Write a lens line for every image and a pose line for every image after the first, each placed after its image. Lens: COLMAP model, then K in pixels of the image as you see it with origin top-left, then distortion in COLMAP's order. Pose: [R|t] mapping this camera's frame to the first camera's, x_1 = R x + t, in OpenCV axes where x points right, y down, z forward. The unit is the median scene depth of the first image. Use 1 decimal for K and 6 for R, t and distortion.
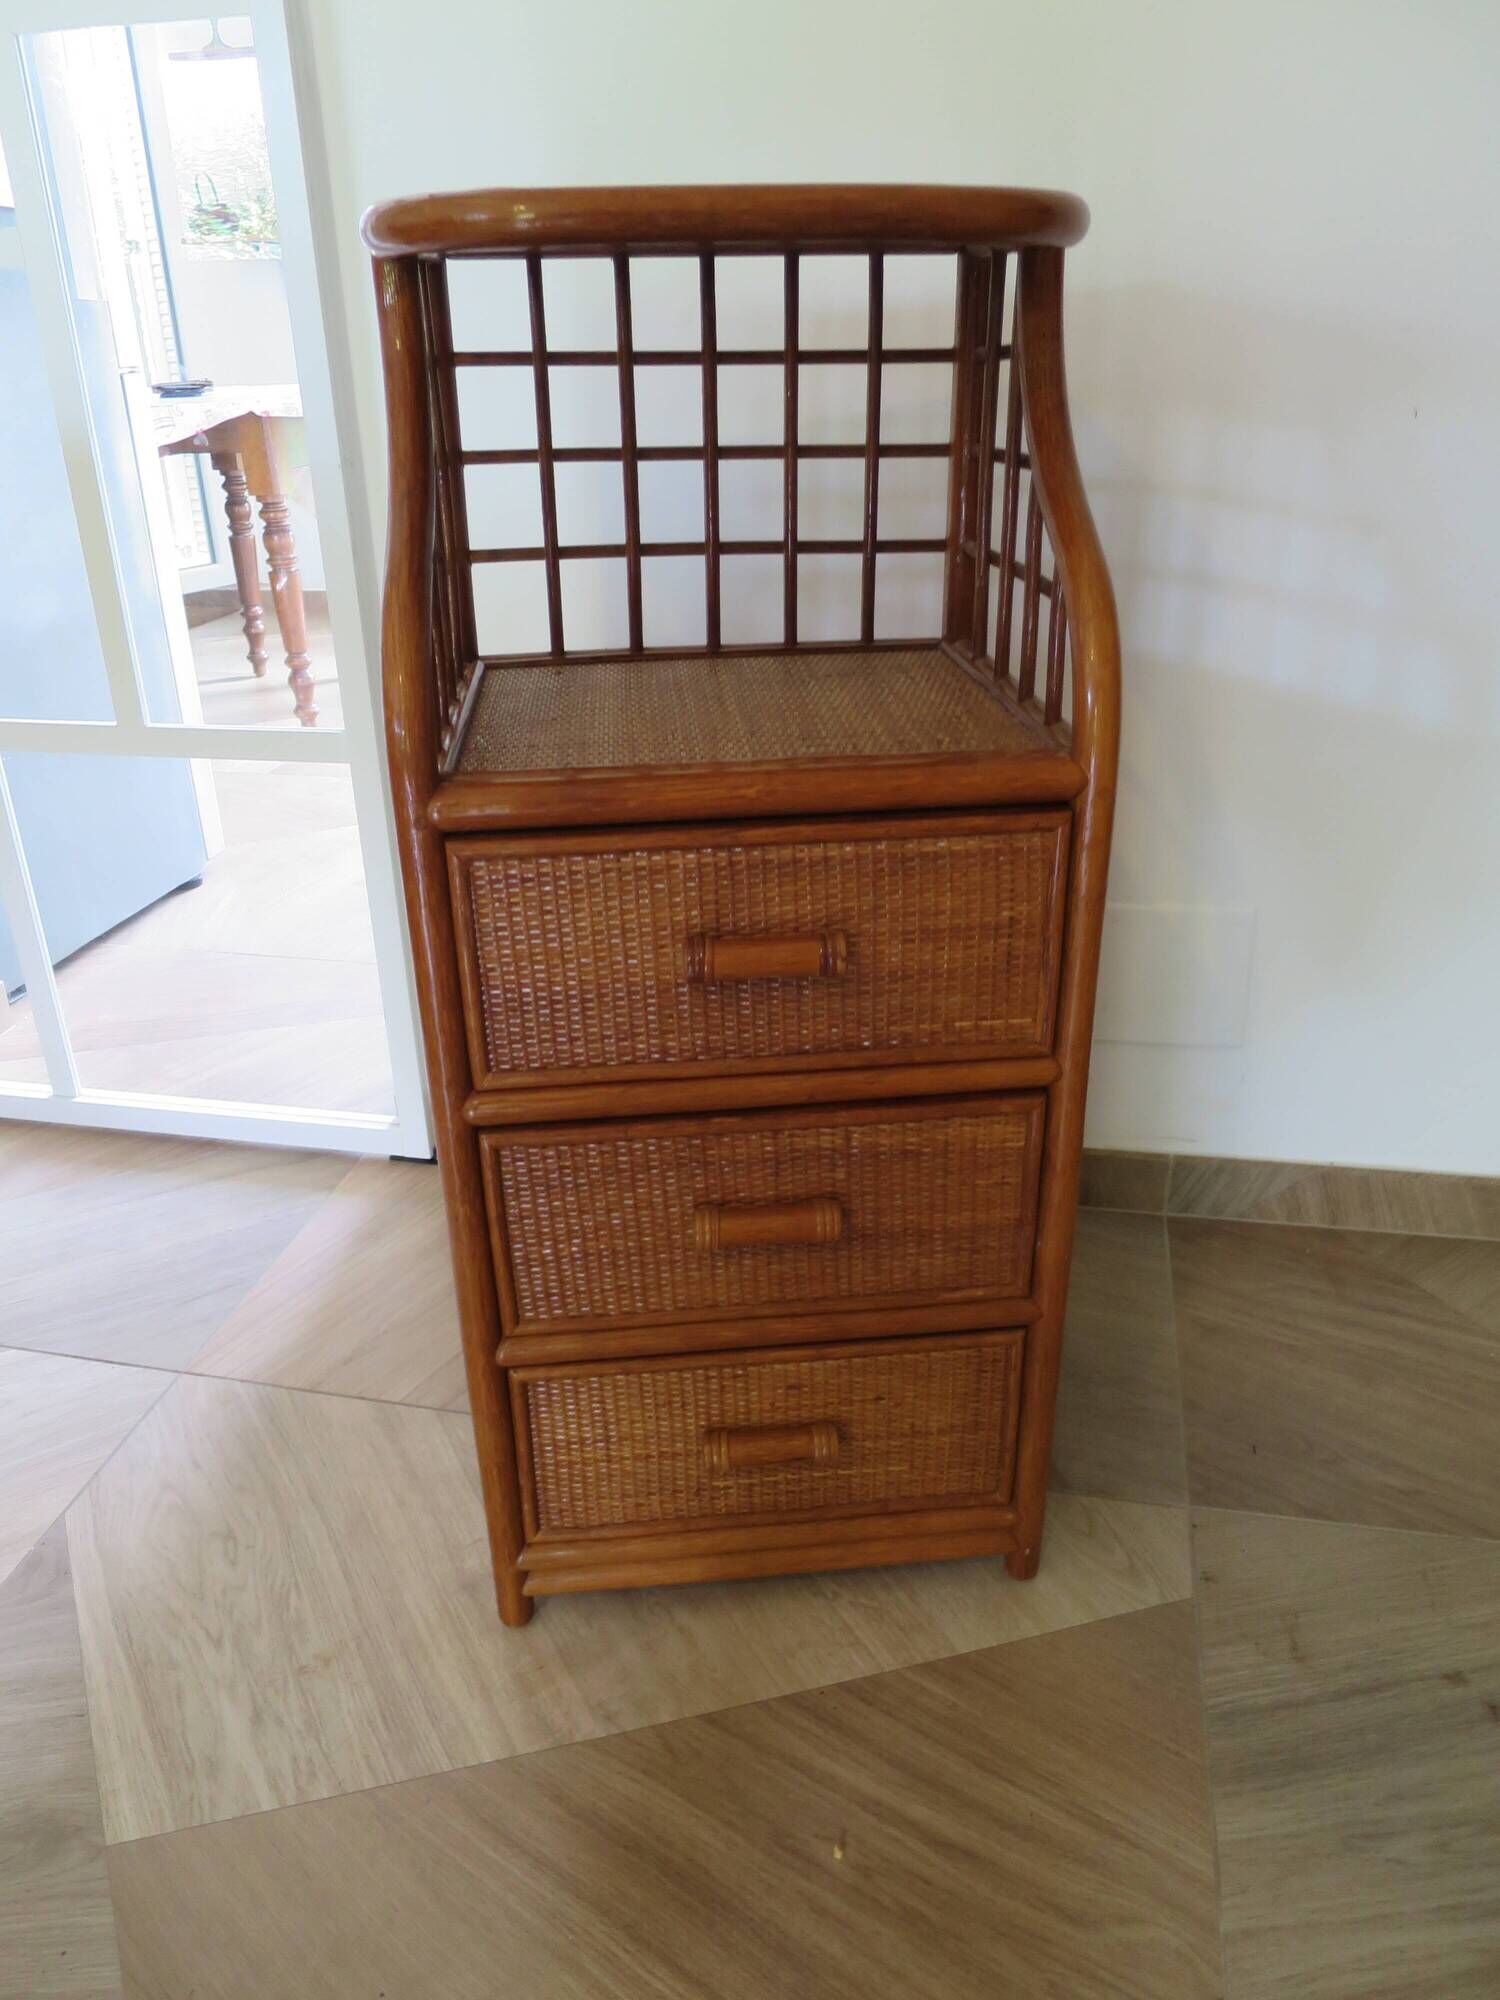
lens RADIAL K [[1443.4, 0, 752.8], [0, 1443.4, 1003.2], [0, 0, 1]] dist [-0.045992, 0.003053]
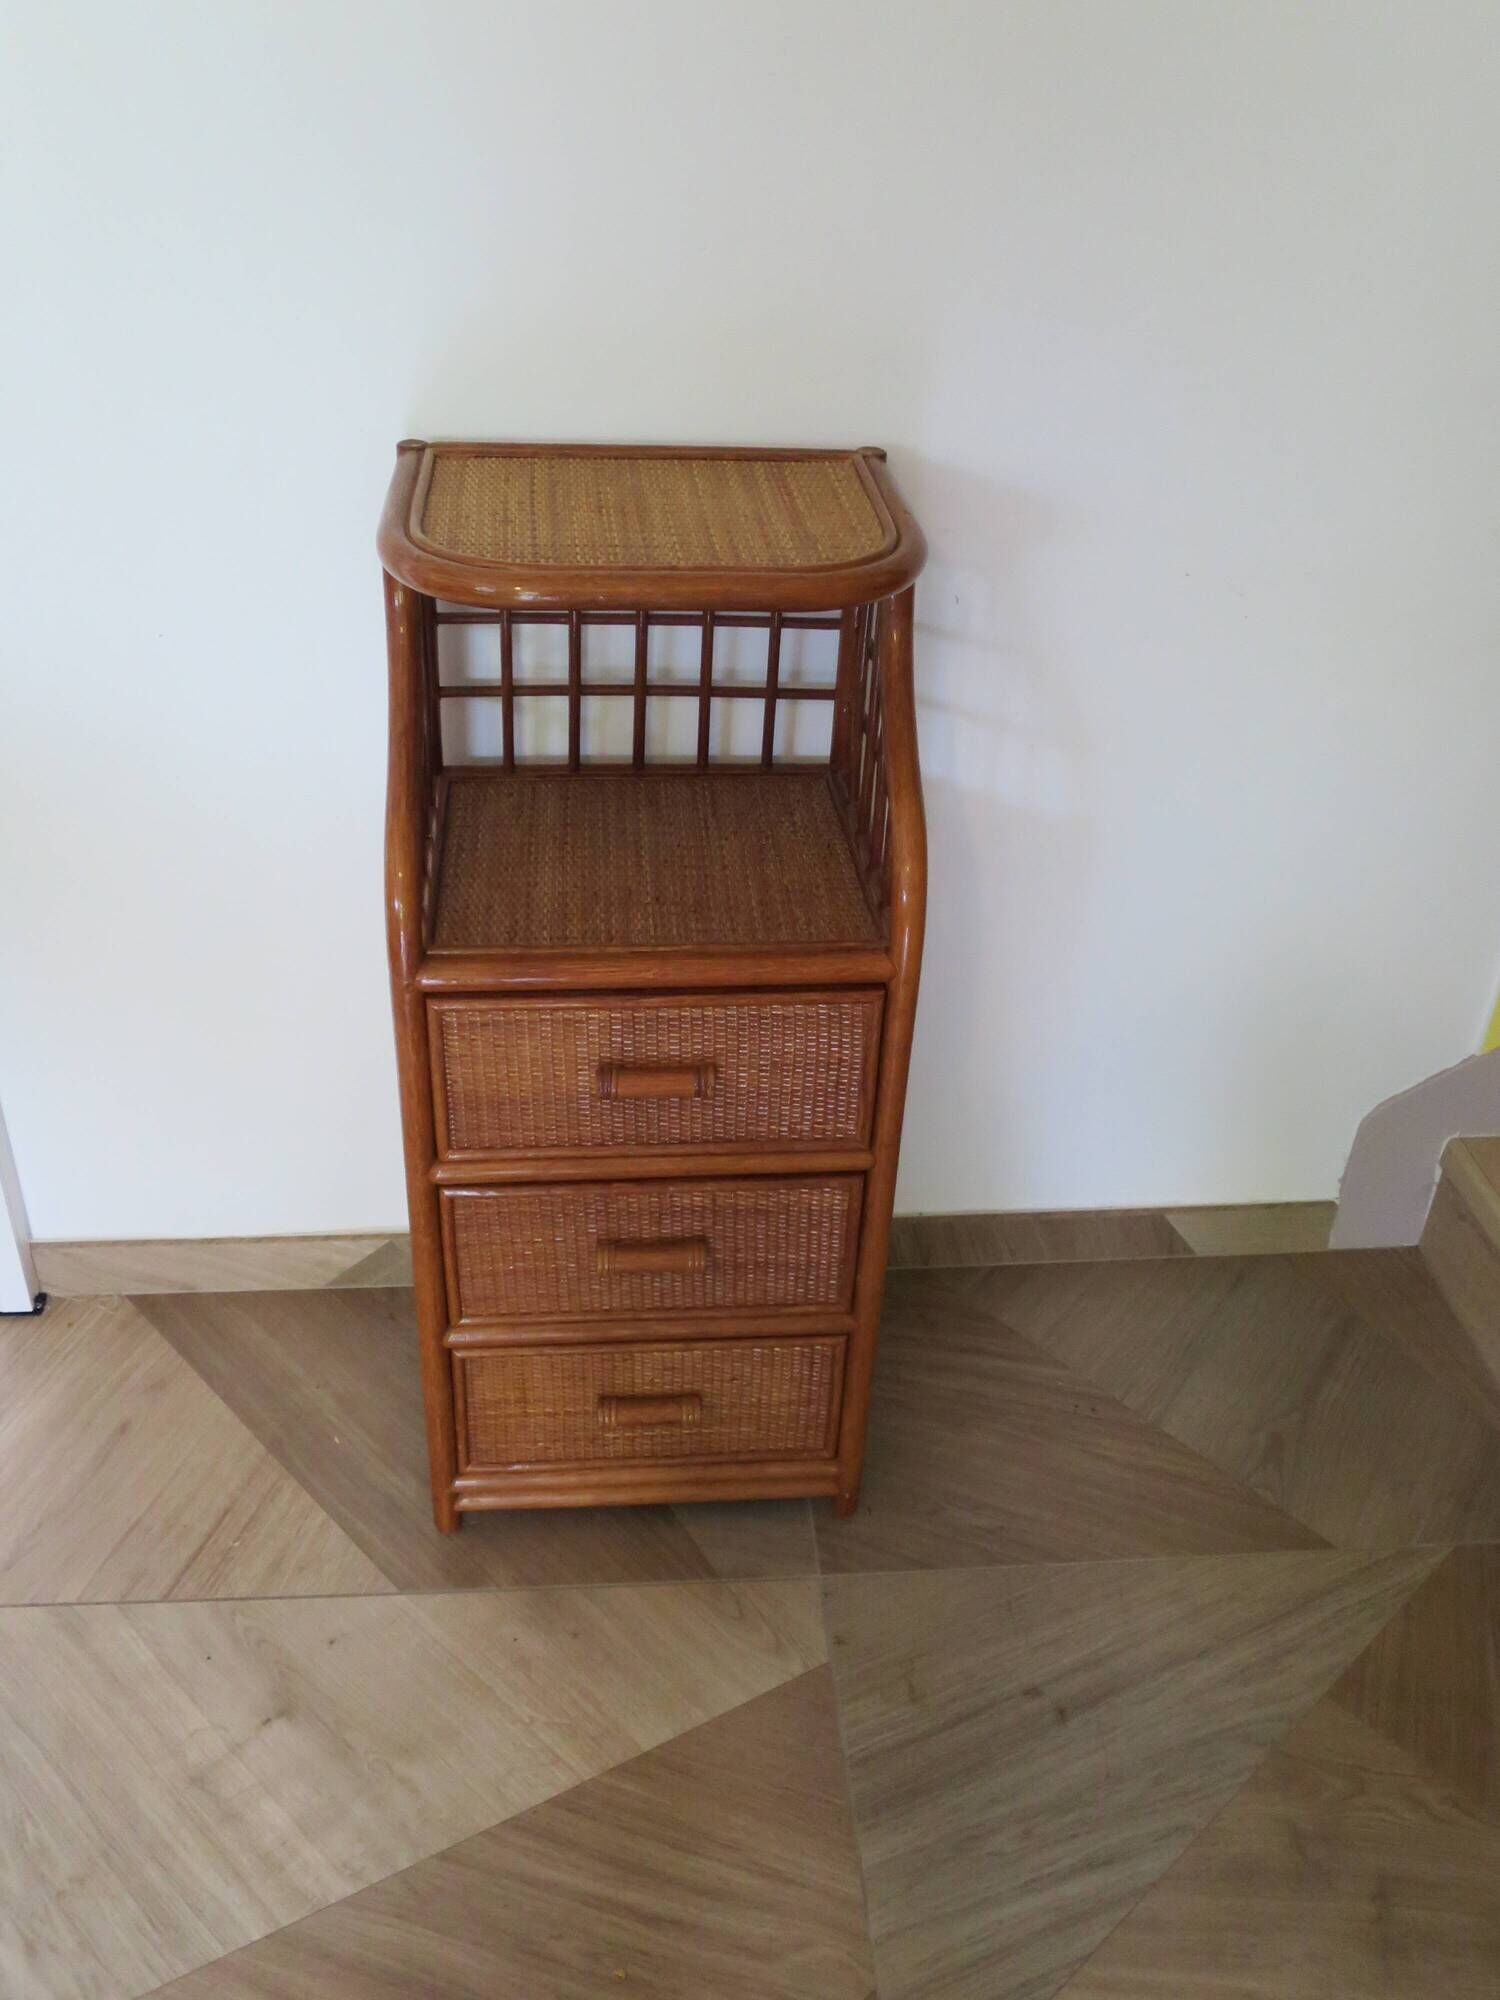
lens RADIAL K [[1751.0, 0, 750.0], [0, 1751.0, 1000.0], [0, 0, 1]] dist [-0.043278, 0.005574]
pose [[0.998168, 0.053101, 0.028989, 0.039432], [-0.056366, 0.990329, 0.126772, -0.279980], [-0.021977, -0.128174, 0.991508, -0.552966]]
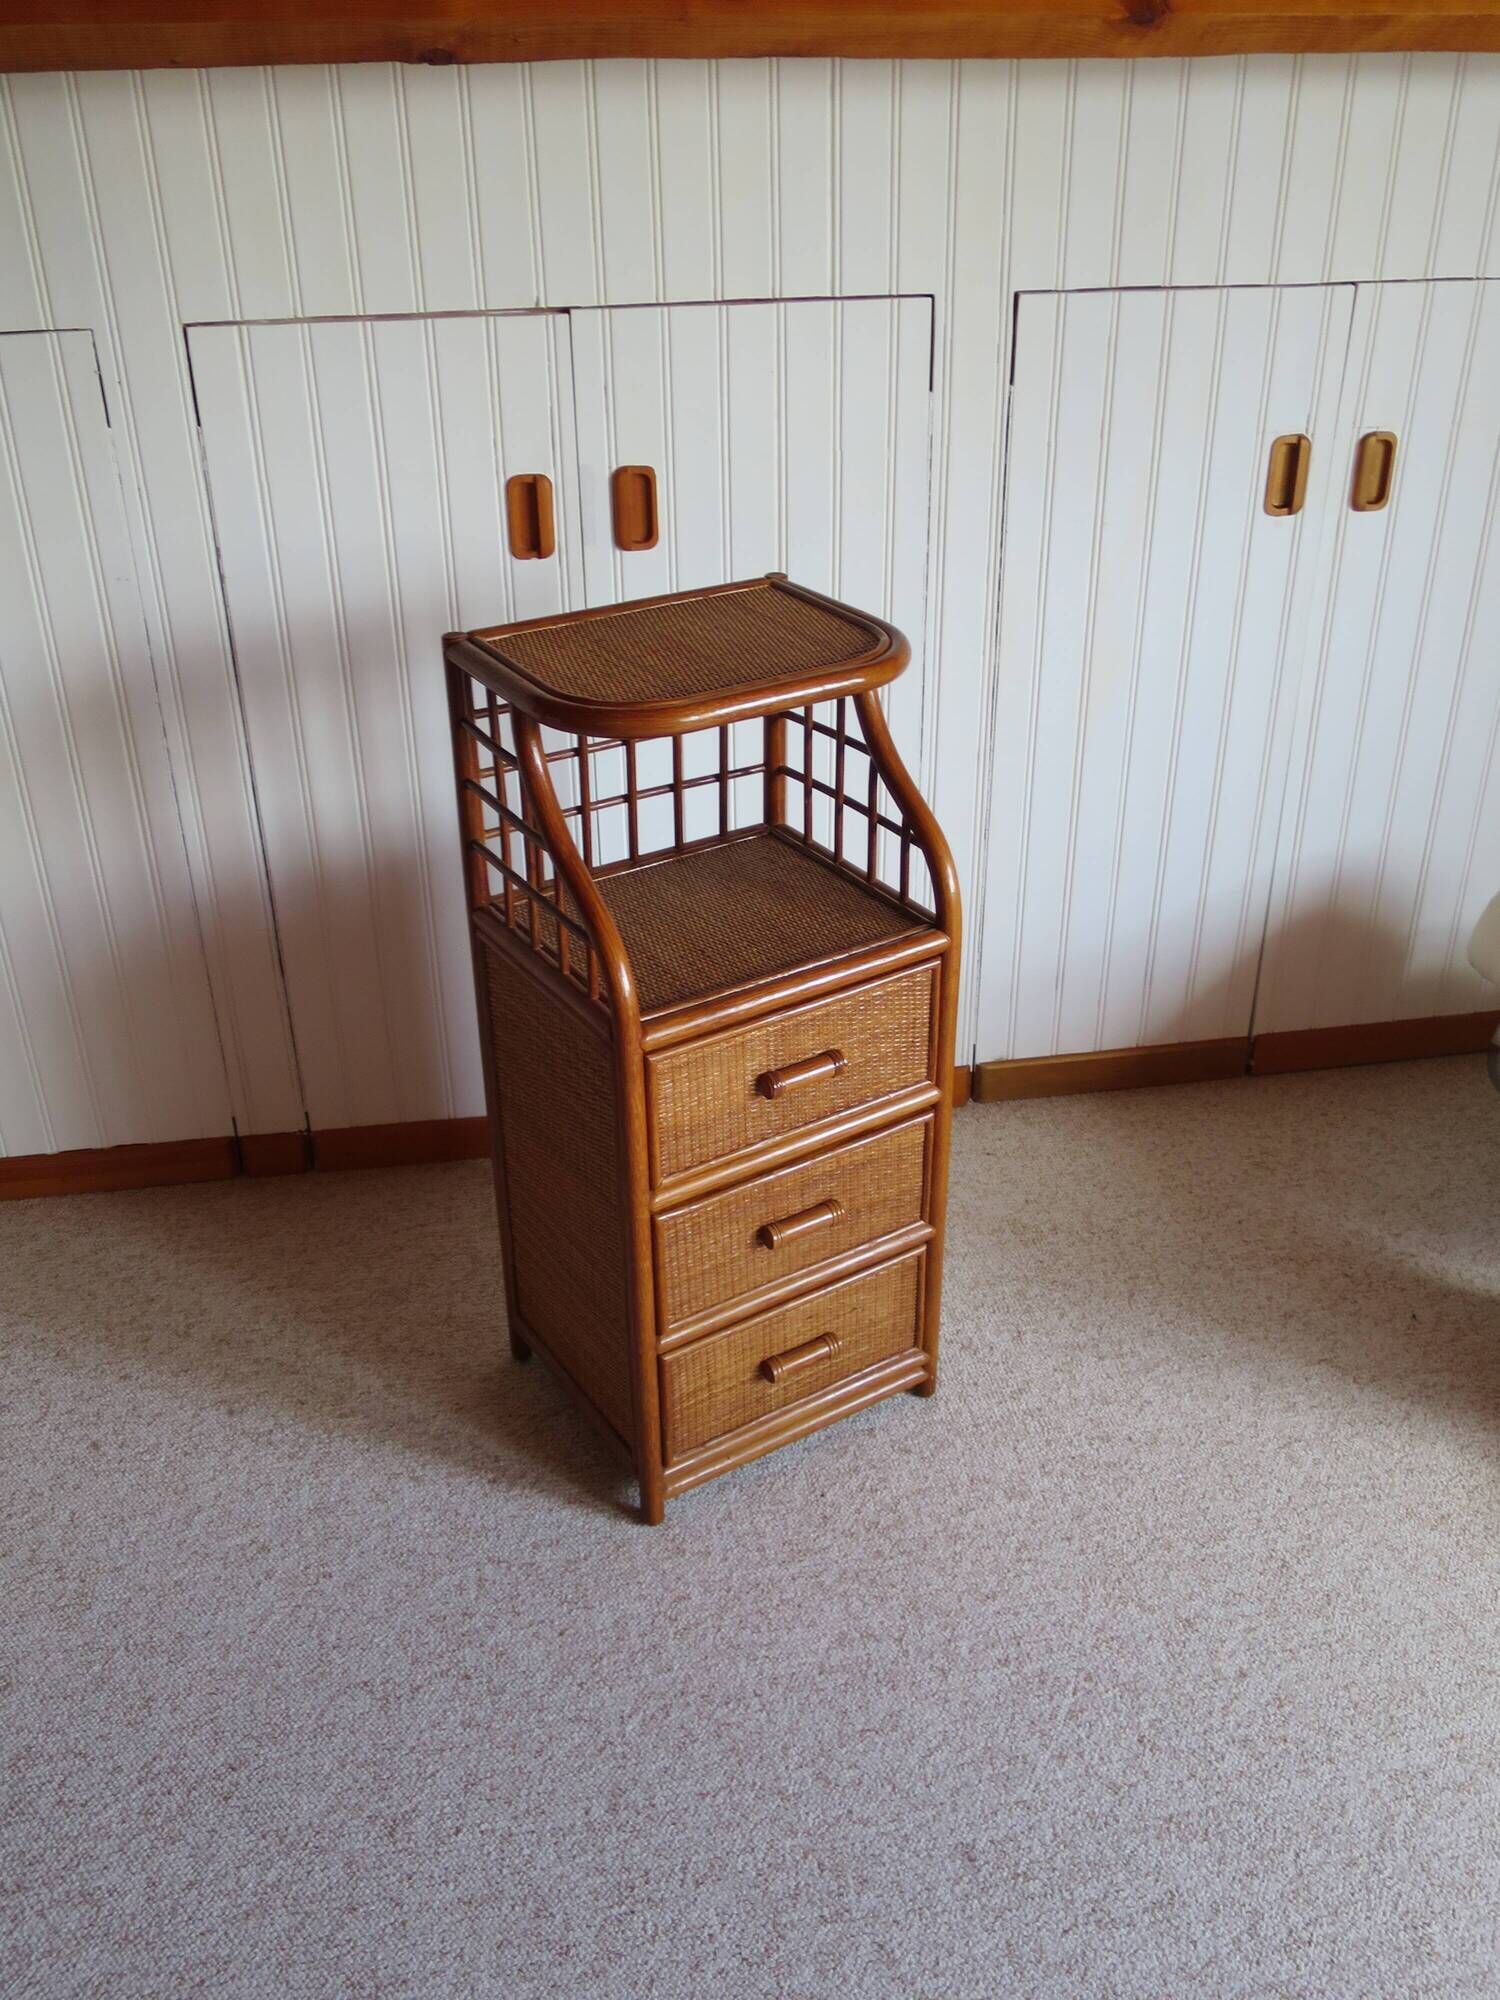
lens RADIAL K [[1715.8, 0, 752.0], [0, 1715.8, 997.9], [0, 0, 1]] dist [-0.054328, 0.031685]
pose [[0.893310, -0.215222, 0.394559, -0.733927], [0.194147, 0.976543, 0.093117, -0.284677], [-0.405345, -0.006580, 0.914140, -0.756355]]
